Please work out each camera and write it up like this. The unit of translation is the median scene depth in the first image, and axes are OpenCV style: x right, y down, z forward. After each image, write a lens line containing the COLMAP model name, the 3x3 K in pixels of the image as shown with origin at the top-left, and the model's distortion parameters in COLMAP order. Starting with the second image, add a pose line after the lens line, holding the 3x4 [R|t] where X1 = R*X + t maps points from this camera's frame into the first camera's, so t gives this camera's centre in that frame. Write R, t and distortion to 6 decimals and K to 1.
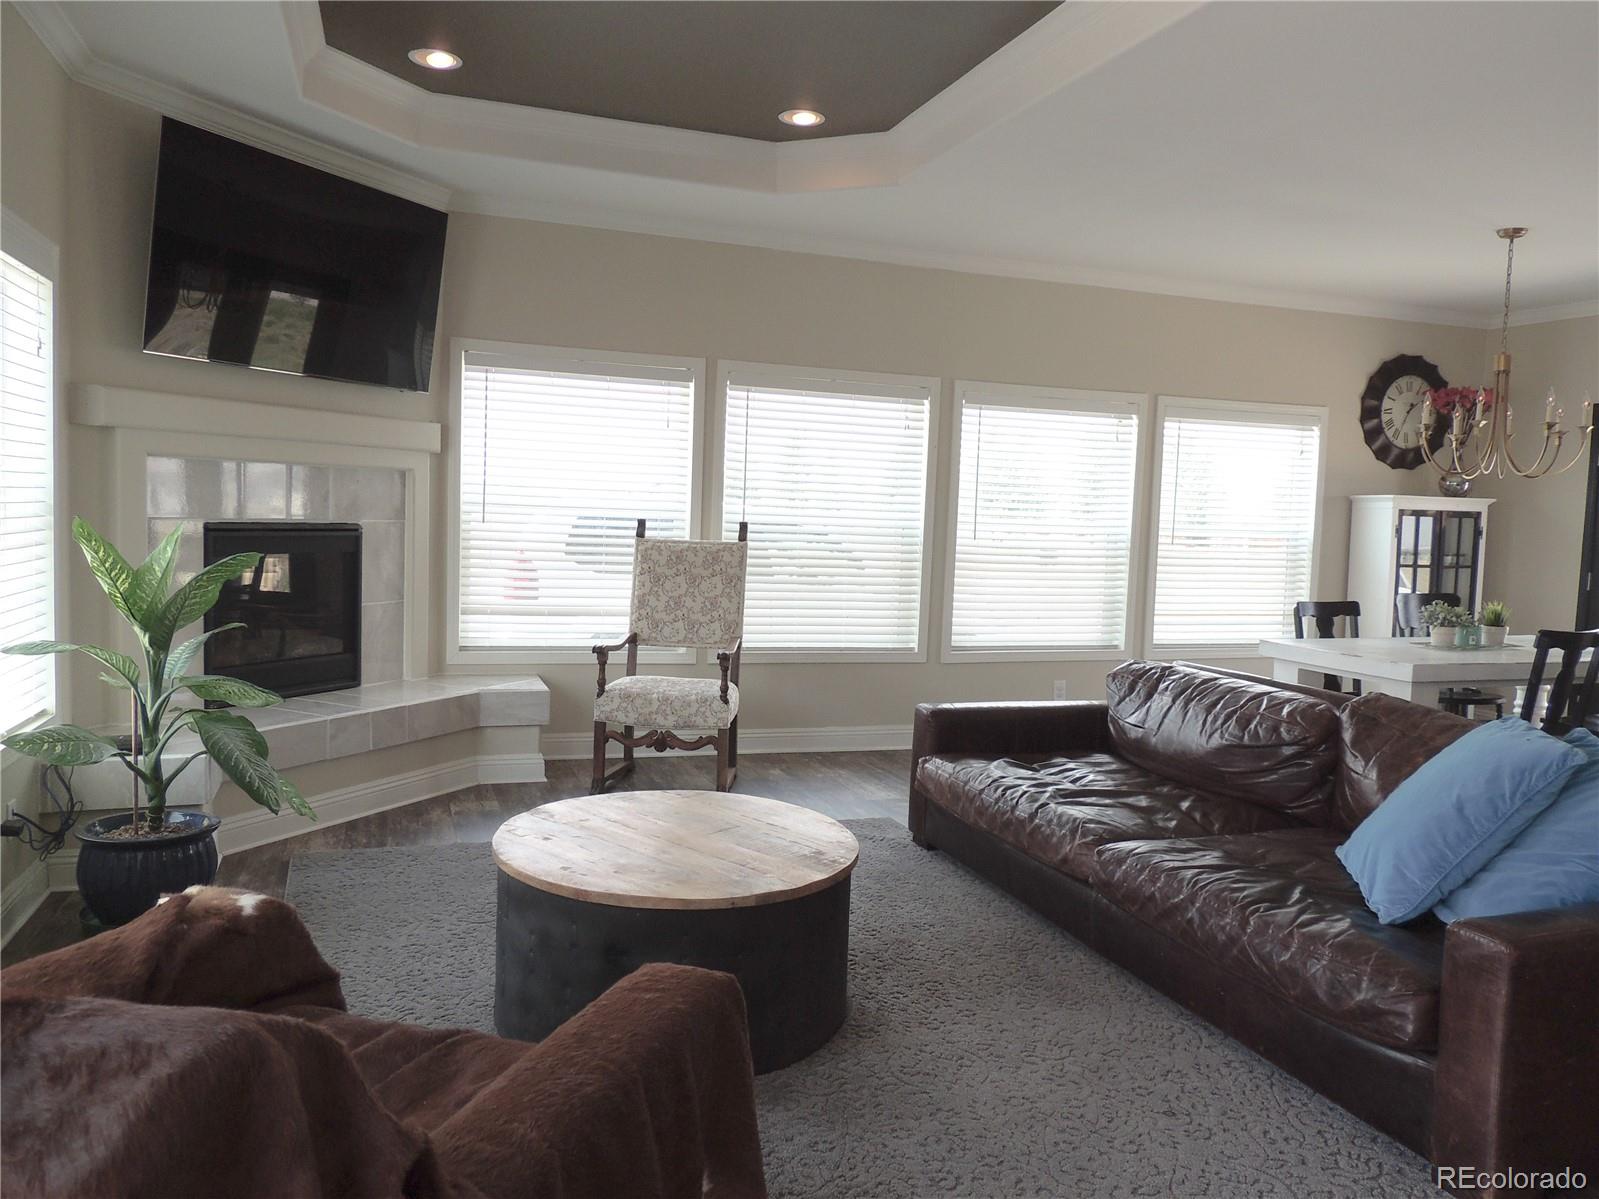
lens RADIAL K [[1157.1, 0, 823.6], [0, 1157.1, 596.8], [0, 0, 1]] dist [-0.027675, 0.012320]
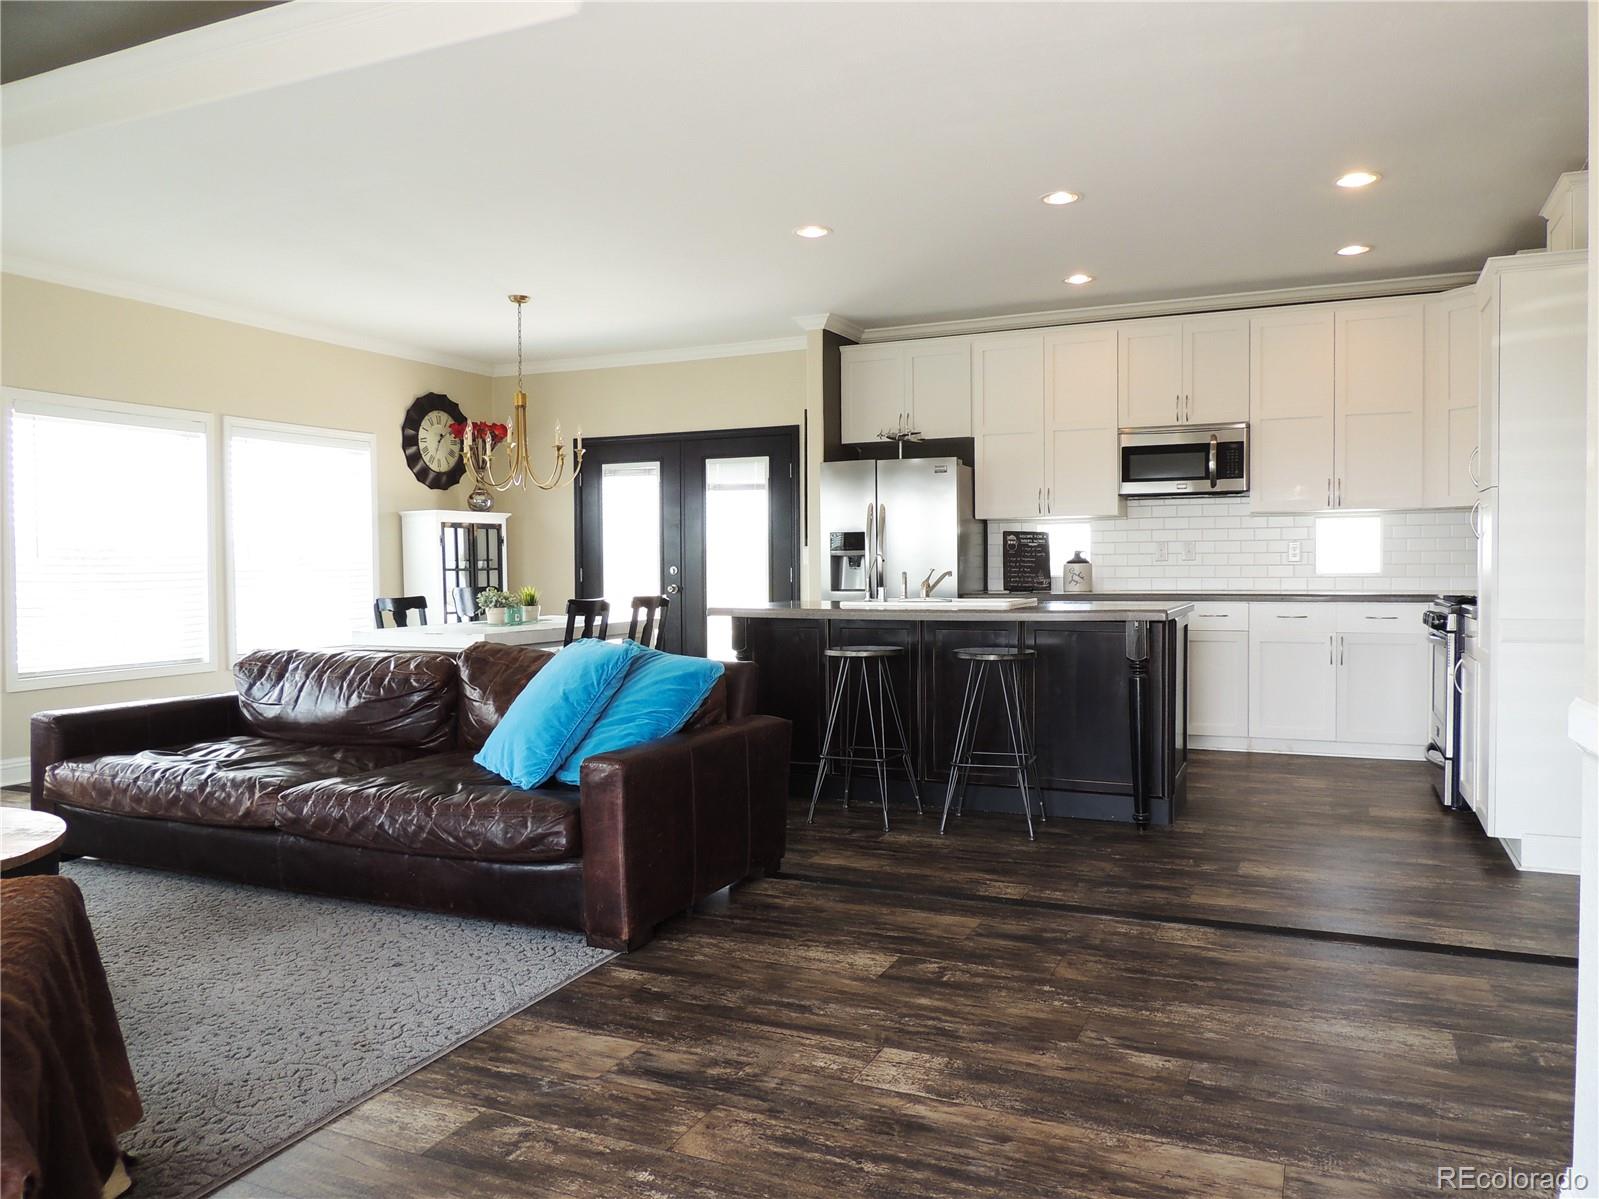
lens RADIAL K [[1157.1, 0, 774.6], [0, 1157.1, 593.0], [0, 0, 1]] dist [-0.027675, 0.012320]
pose [[0.703327, -0.054537, 0.708771, -0.138494], [0.085846, 0.996272, -0.008528, 0.048445], [-0.705663, 0.066843, 0.705387, -0.097291]]
